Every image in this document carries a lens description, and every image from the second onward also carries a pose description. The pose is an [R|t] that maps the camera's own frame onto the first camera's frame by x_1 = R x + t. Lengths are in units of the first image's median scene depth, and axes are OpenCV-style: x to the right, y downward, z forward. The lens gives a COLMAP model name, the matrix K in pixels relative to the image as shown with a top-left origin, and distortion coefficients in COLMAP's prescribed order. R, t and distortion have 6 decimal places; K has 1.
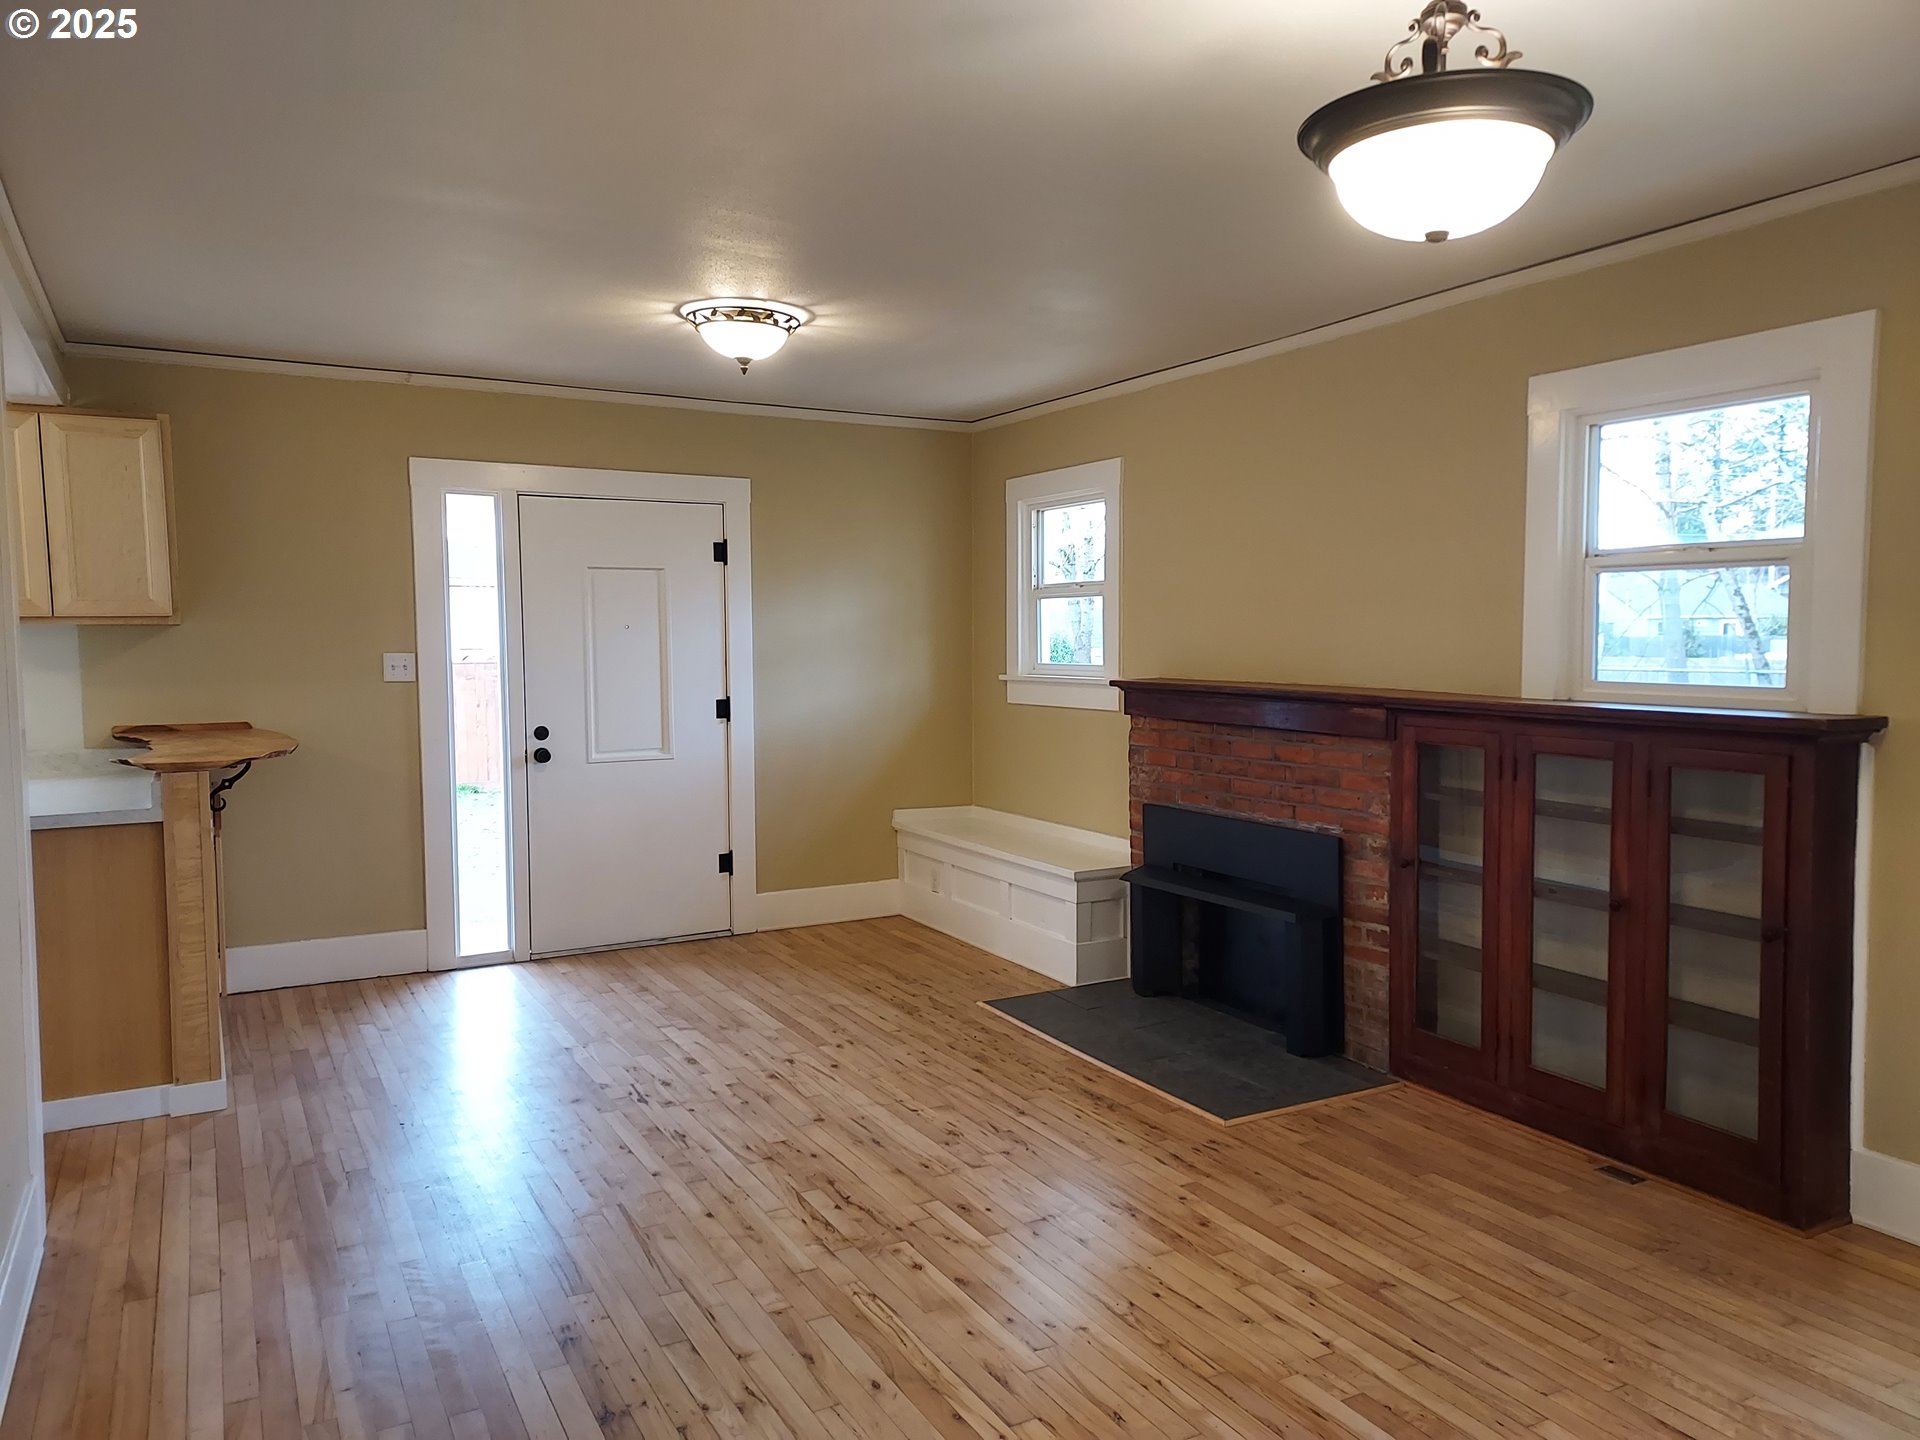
lens RADIAL K [[1373.5, 0, 987.1], [0, 1373.5, 721.0], [0, 0, 1]] dist [0.030813, 0.003741]
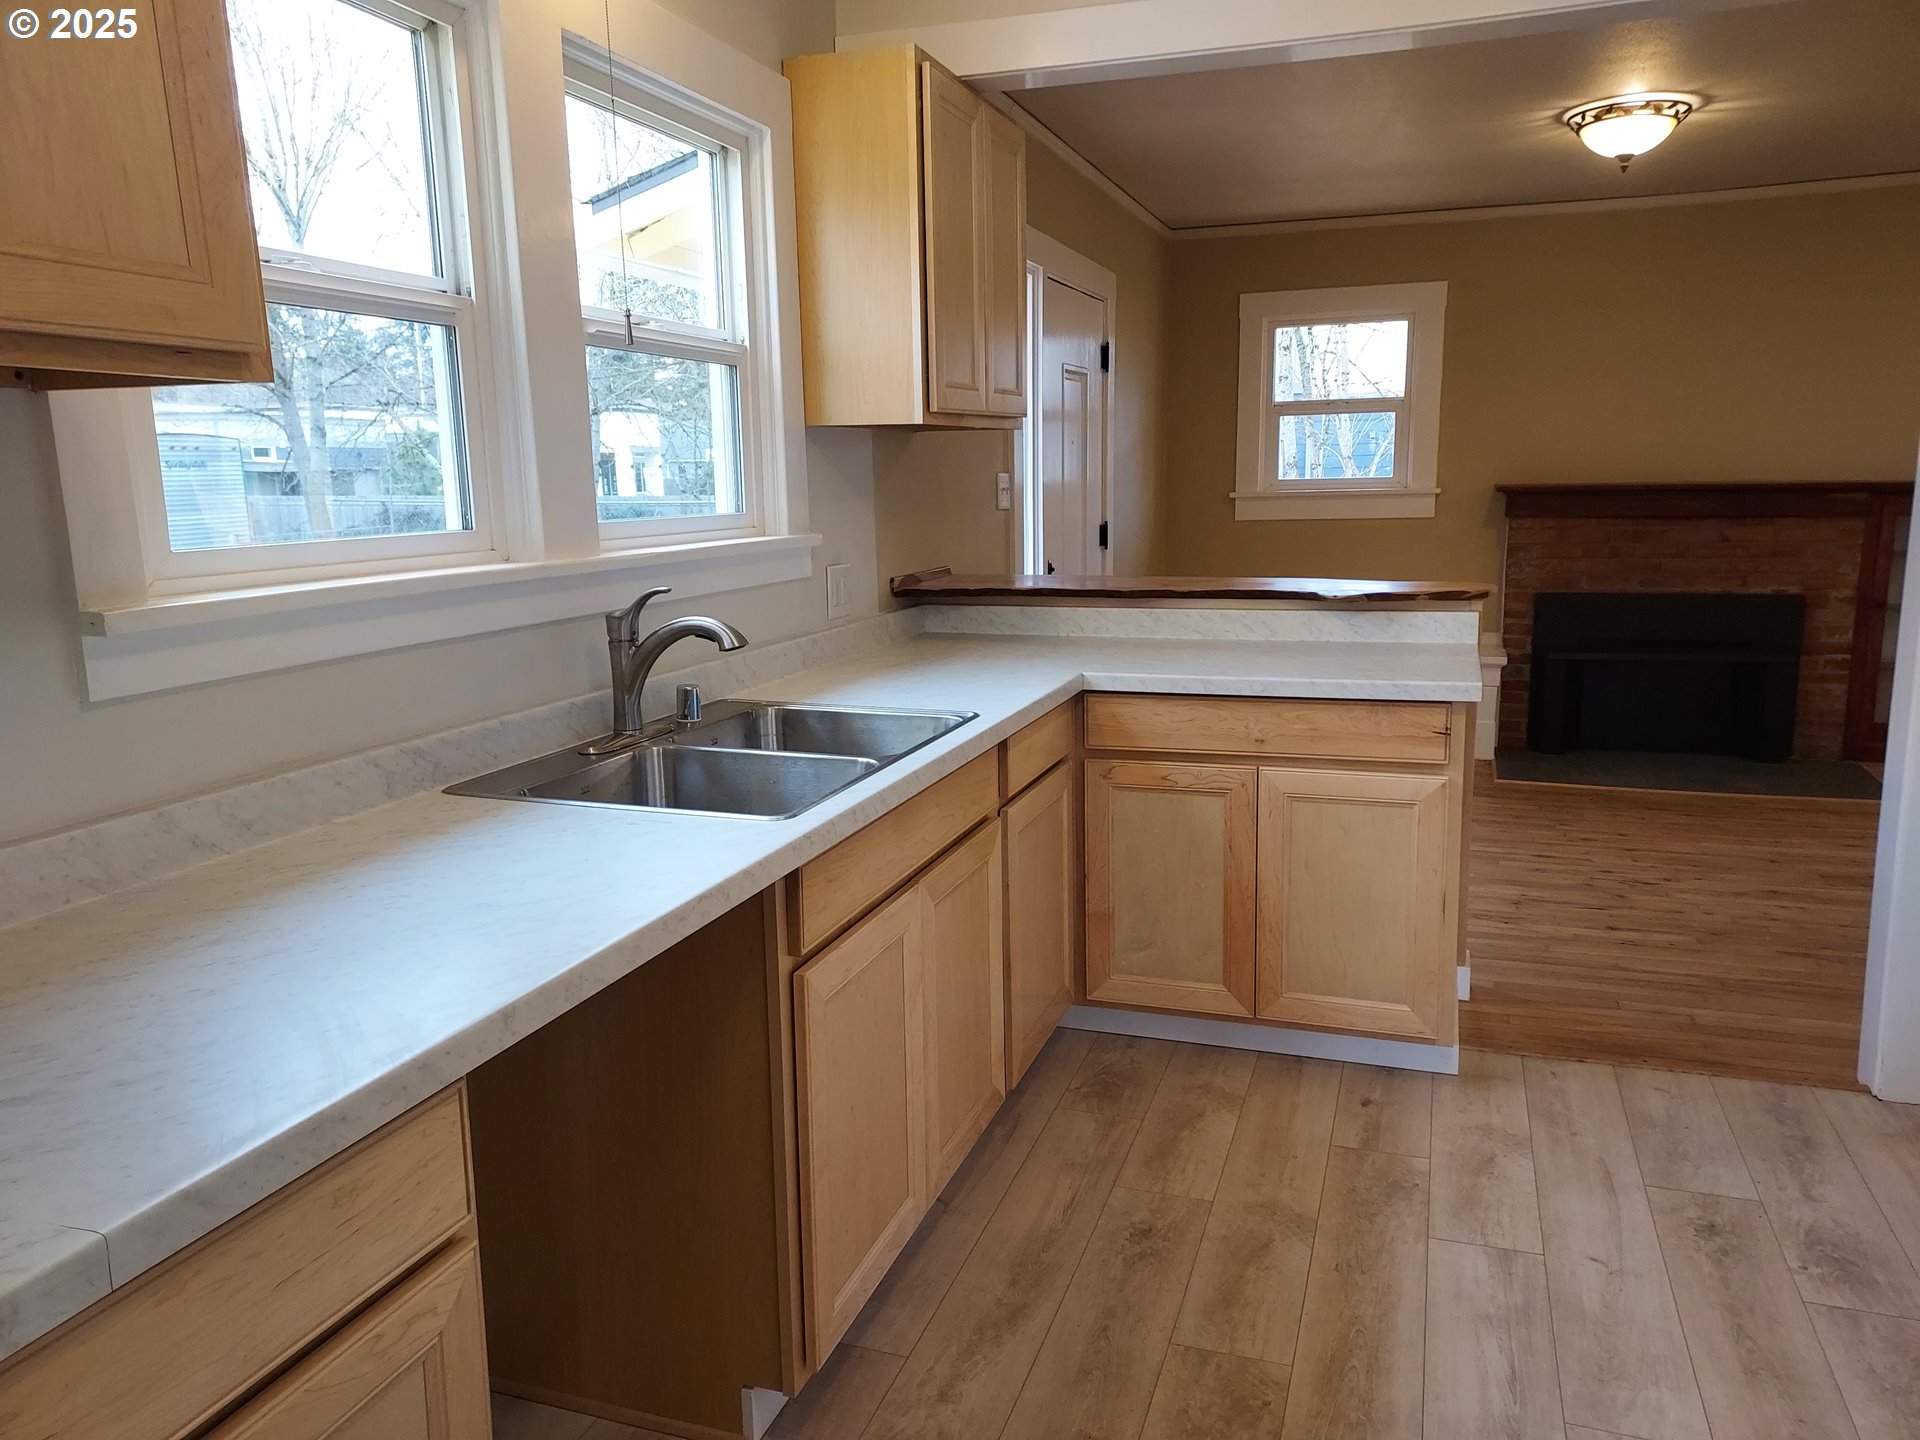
lens RADIAL K [[1373.5, 0, 987.1], [0, 1373.5, 721.0], [0, 0, 1]] dist [0.030813, 0.003741]
pose [[0.748146, -0.129475, 0.650779, -1.201877], [0.057444, 0.989734, 0.130873, -0.014501], [-0.661043, -0.060529, 0.747903, 0.509281]]
